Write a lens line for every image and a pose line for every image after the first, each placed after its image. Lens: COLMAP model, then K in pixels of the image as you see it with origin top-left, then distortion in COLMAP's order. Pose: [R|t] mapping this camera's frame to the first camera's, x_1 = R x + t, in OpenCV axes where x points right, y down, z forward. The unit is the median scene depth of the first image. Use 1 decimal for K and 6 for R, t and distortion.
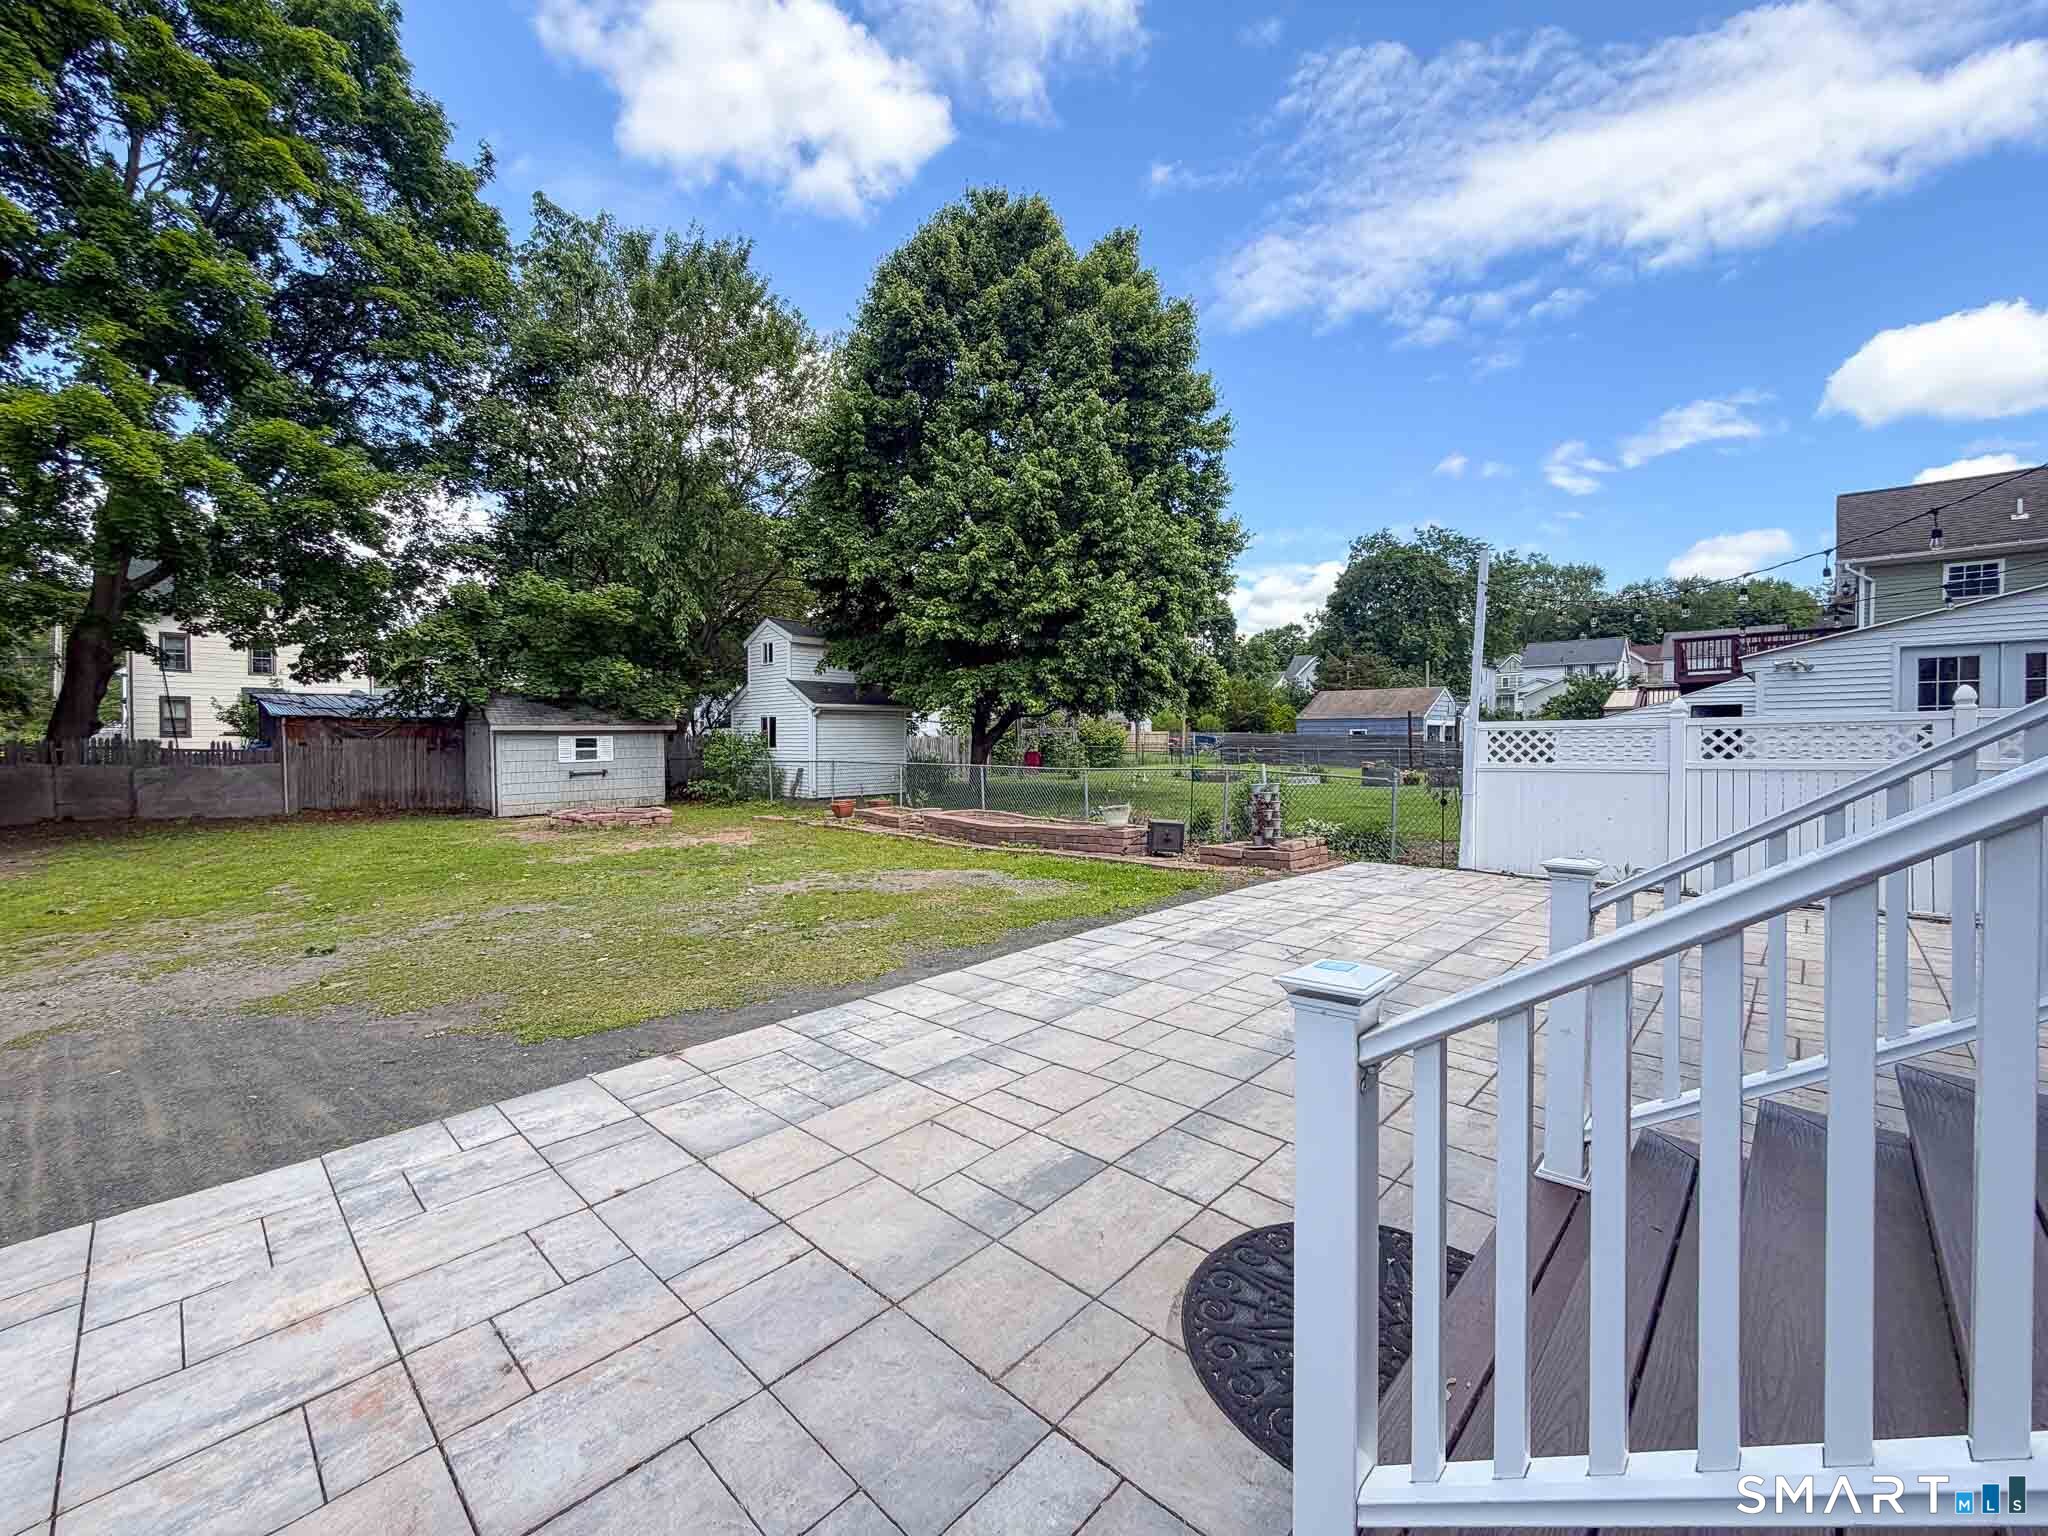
lens RADIAL K [[831.6, 0, 1028.0], [0, 831.6, 759.1], [0, 0, 1]] dist [0.003733, 0.000121]
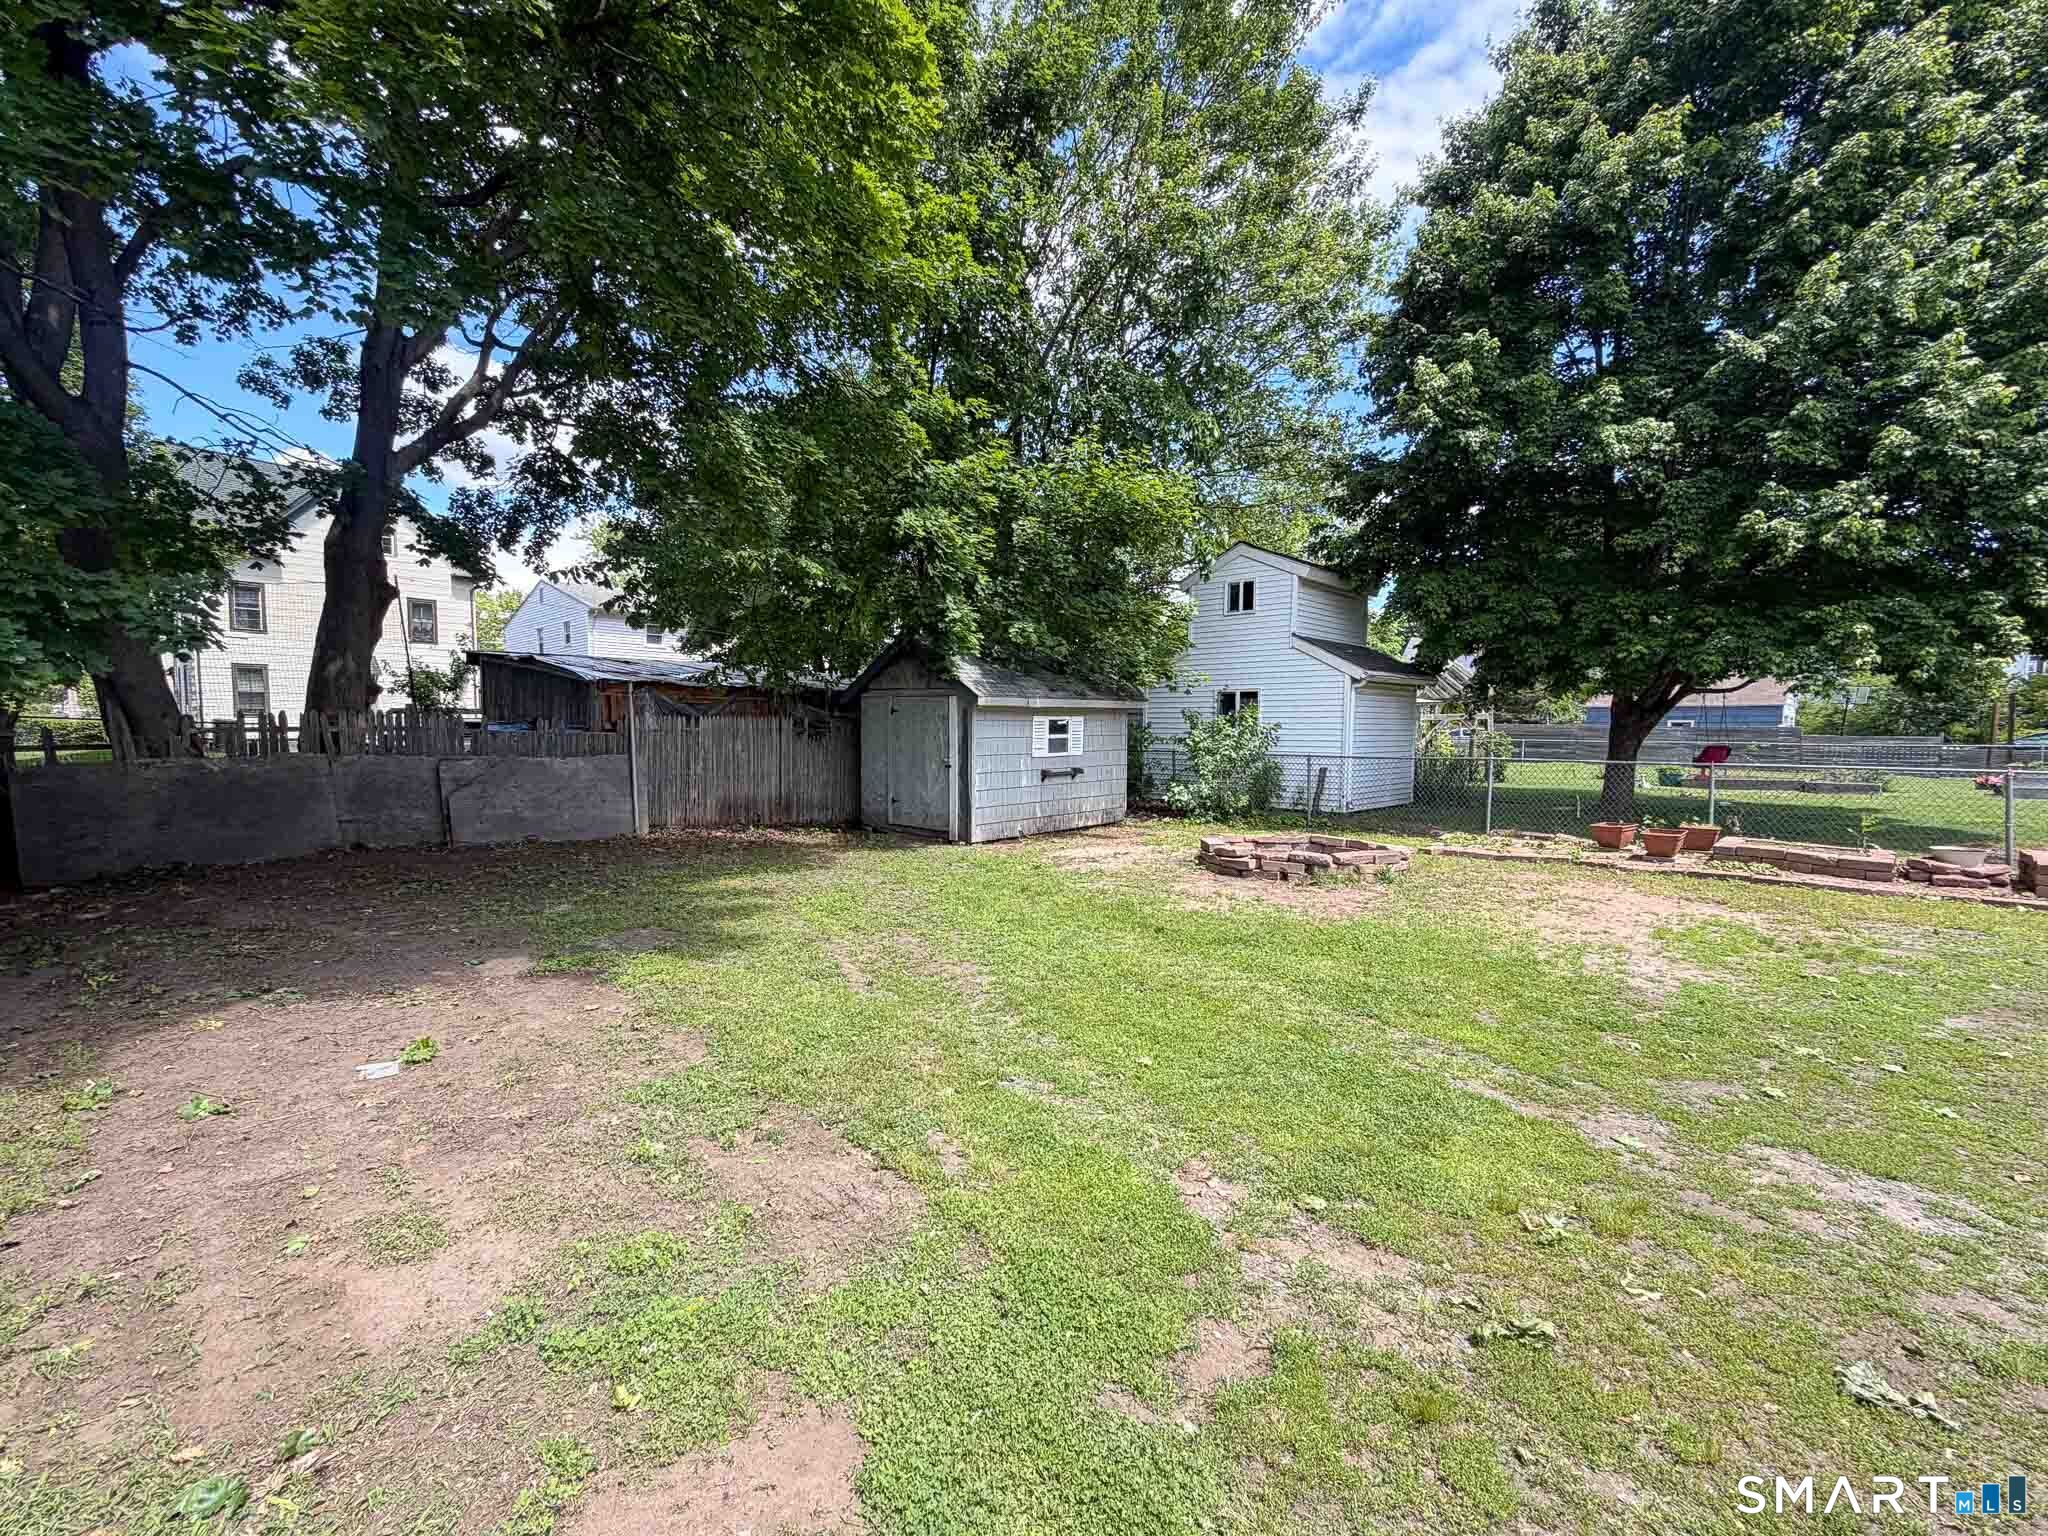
lens RADIAL K [[831.6, 0, 1020.1], [0, 831.6, 763.7], [0, 0, 1]] dist [0.003733, 0.000121]
pose [[0.999928, 0.009849, 0.006817, -0.559678], [-0.009972, 0.999783, 0.018293, -0.001950], [-0.006635, -0.018360, 0.999809, 0.346723]]
